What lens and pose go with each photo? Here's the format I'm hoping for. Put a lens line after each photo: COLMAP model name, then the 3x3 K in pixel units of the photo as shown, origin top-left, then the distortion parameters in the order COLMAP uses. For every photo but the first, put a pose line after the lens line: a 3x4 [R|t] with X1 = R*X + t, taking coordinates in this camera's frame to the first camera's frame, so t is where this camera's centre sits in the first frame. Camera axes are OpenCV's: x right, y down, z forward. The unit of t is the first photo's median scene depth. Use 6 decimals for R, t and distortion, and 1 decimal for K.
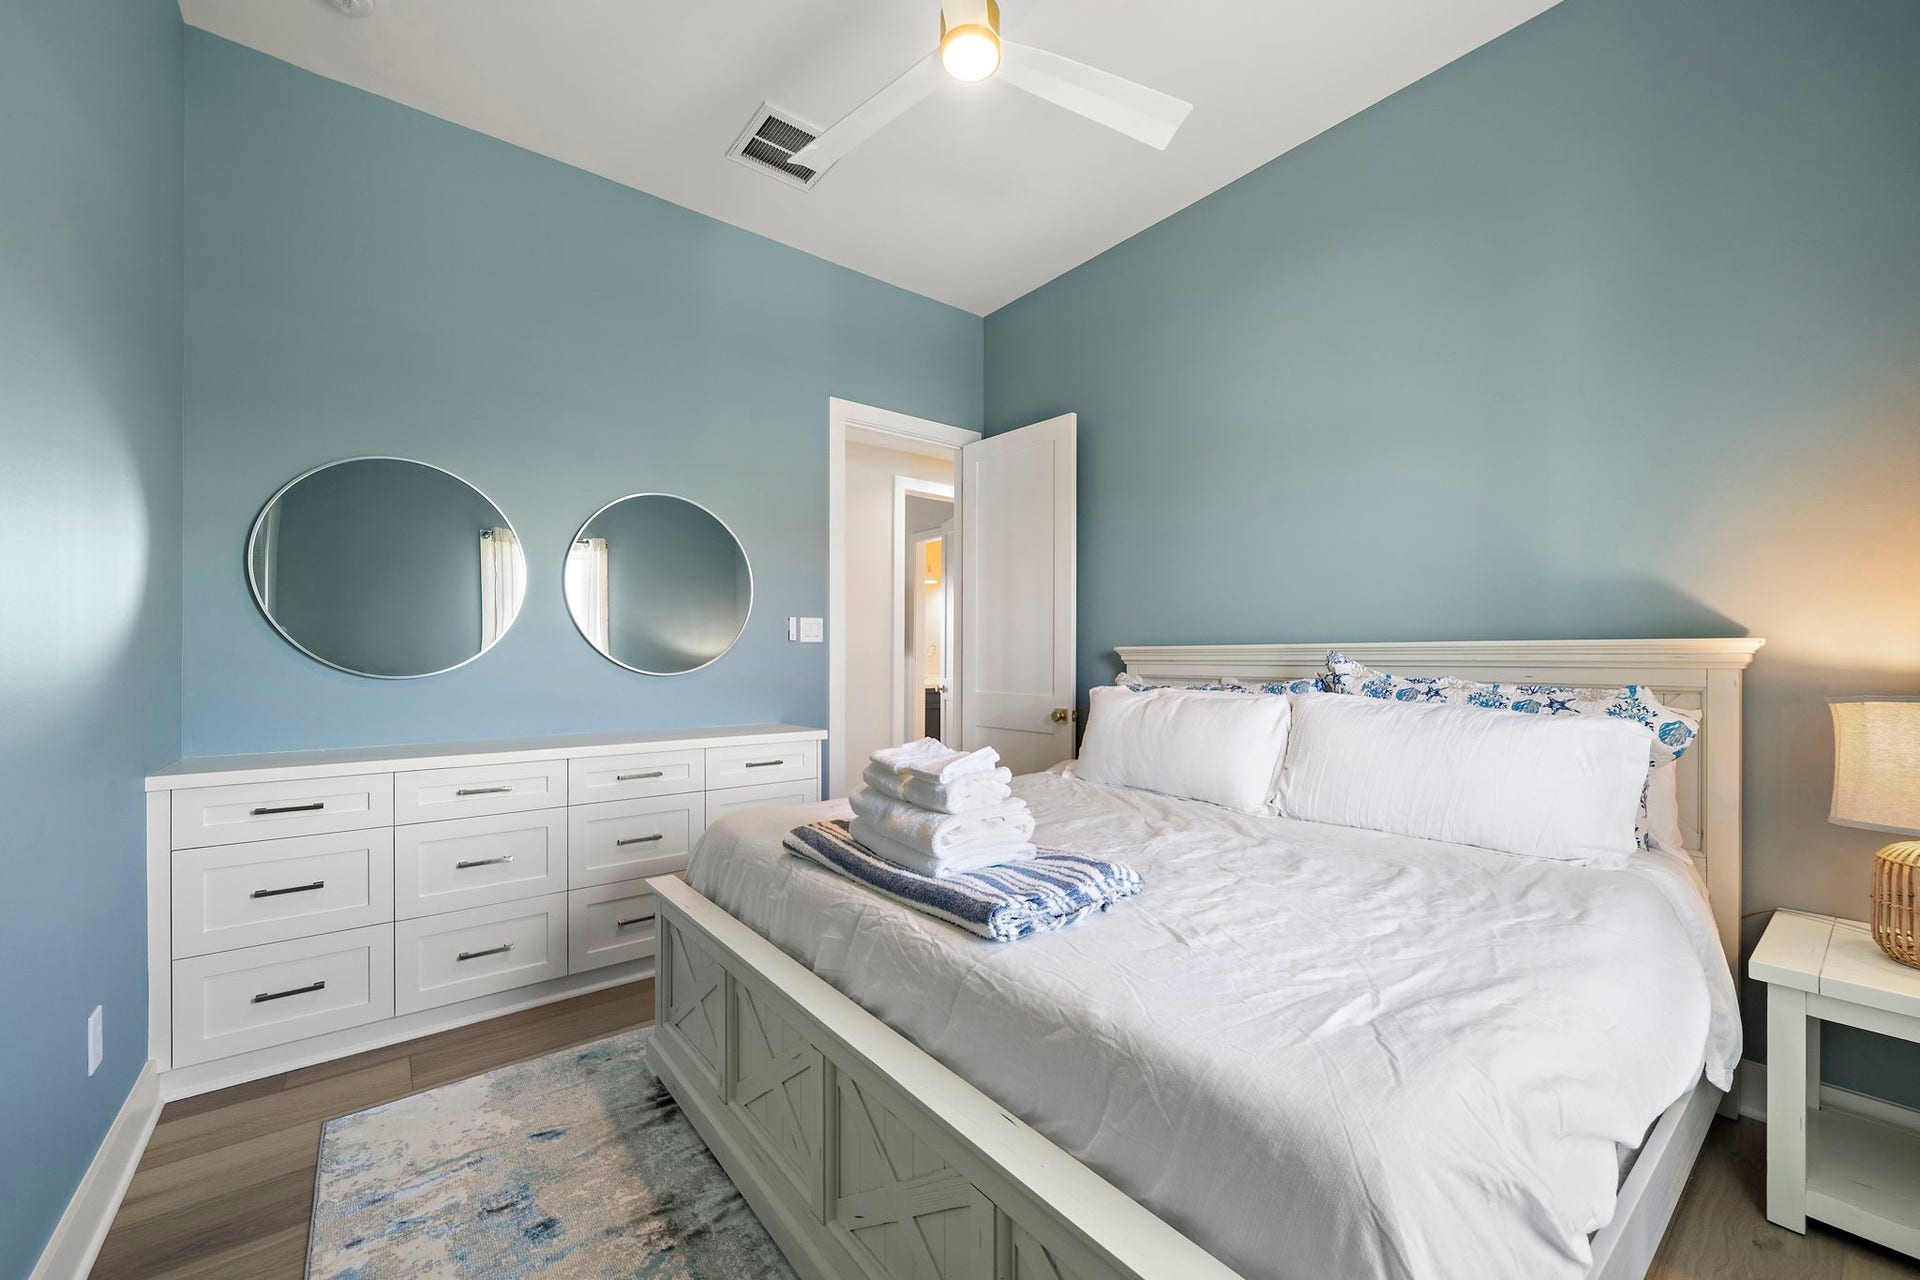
lens RADIAL K [[746.6, 0, 964.0], [0, 746.6, 659.2], [0, 0, 1]] dist [-0.001250, 0.000011]
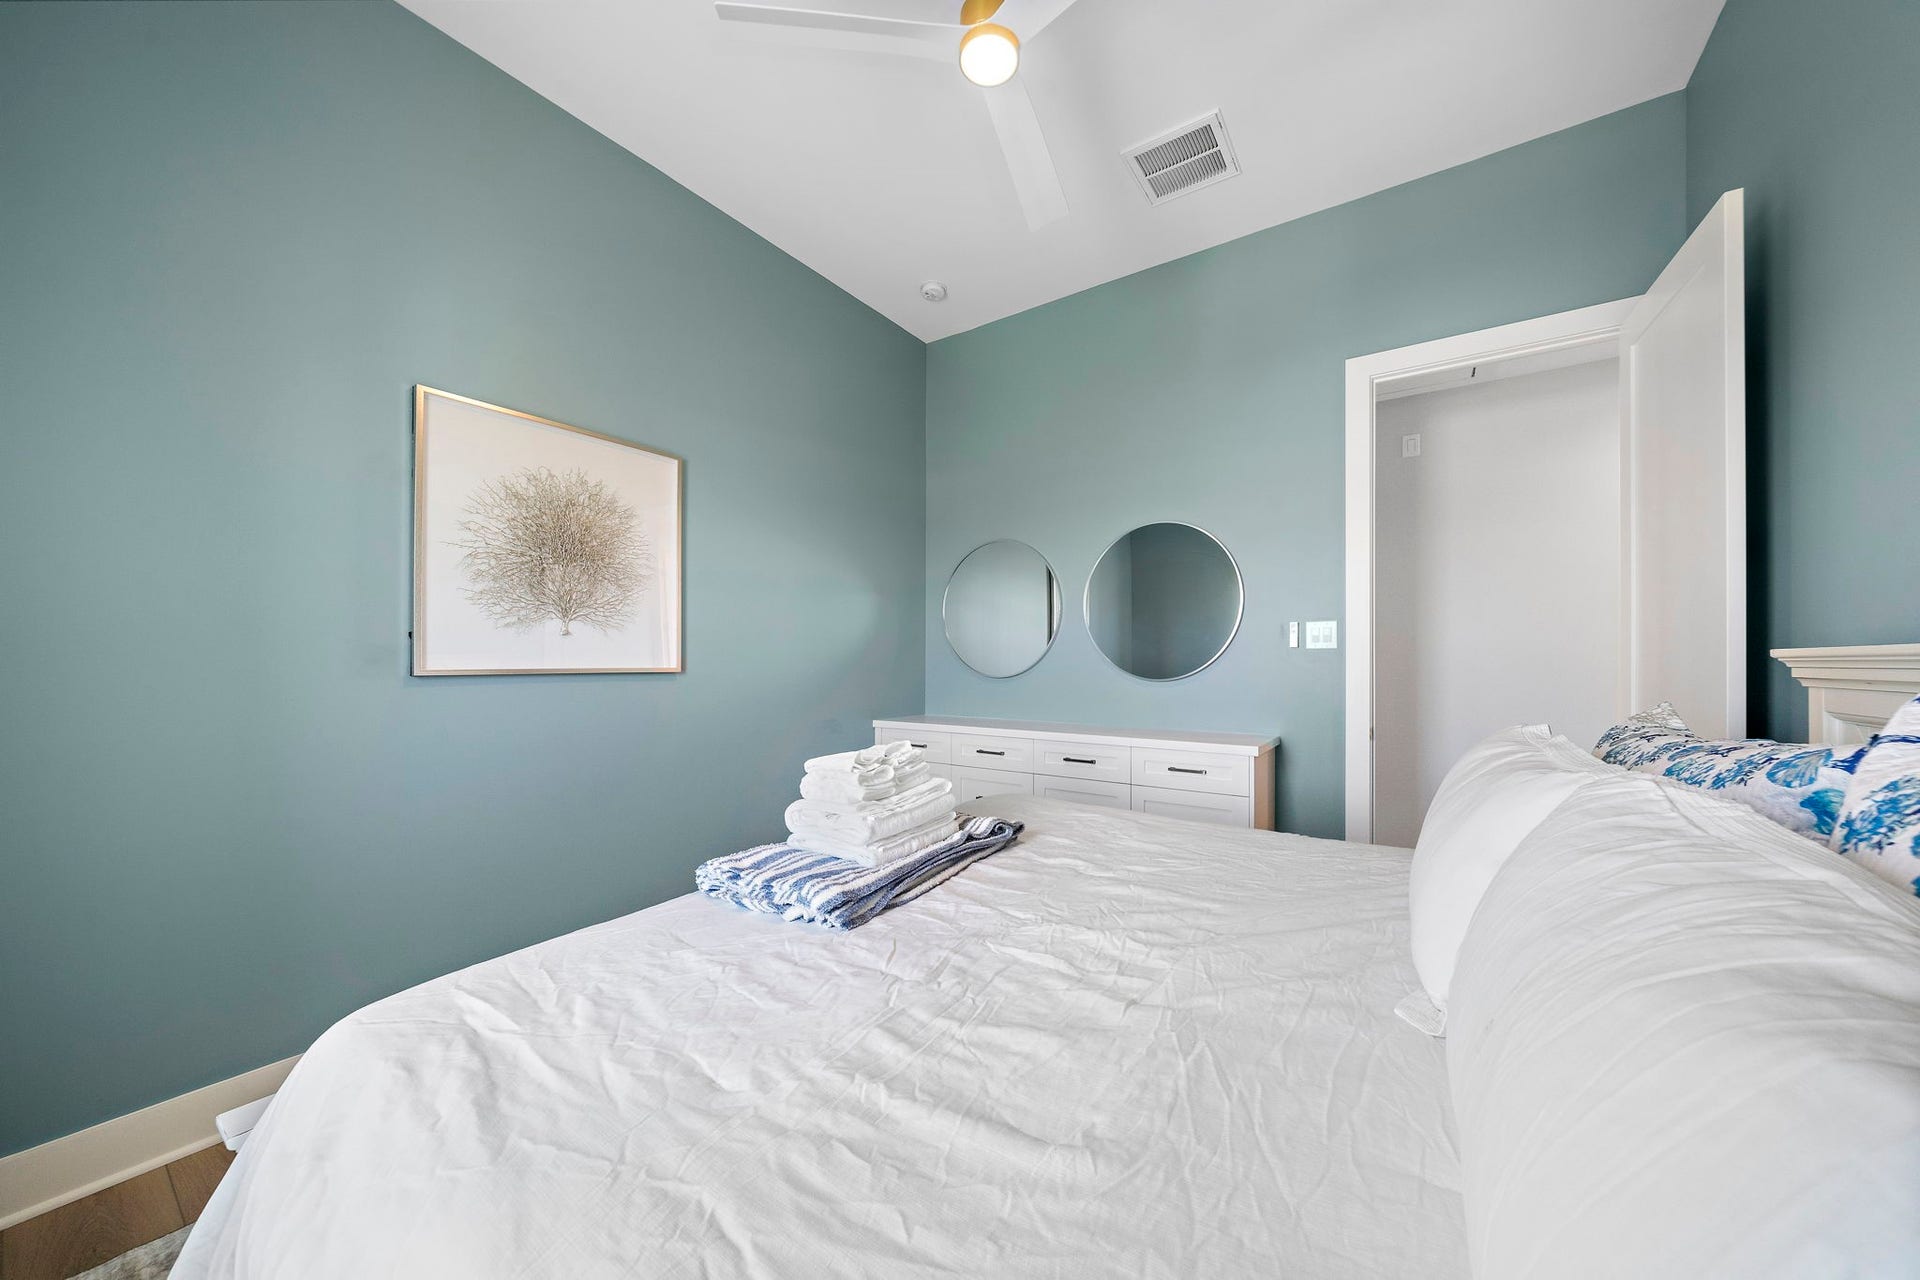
lens RADIAL K [[683.2, 0, 970.3], [0, 683.2, 659.8], [0, 0, 1]] dist [-0.002054, -0.000113]
pose [[0.276741, -0.004114, -0.960936, 1.107273], [-0.006231, 0.999962, -0.006076, -0.010456], [0.960924, 0.007669, 0.276705, 0.946228]]
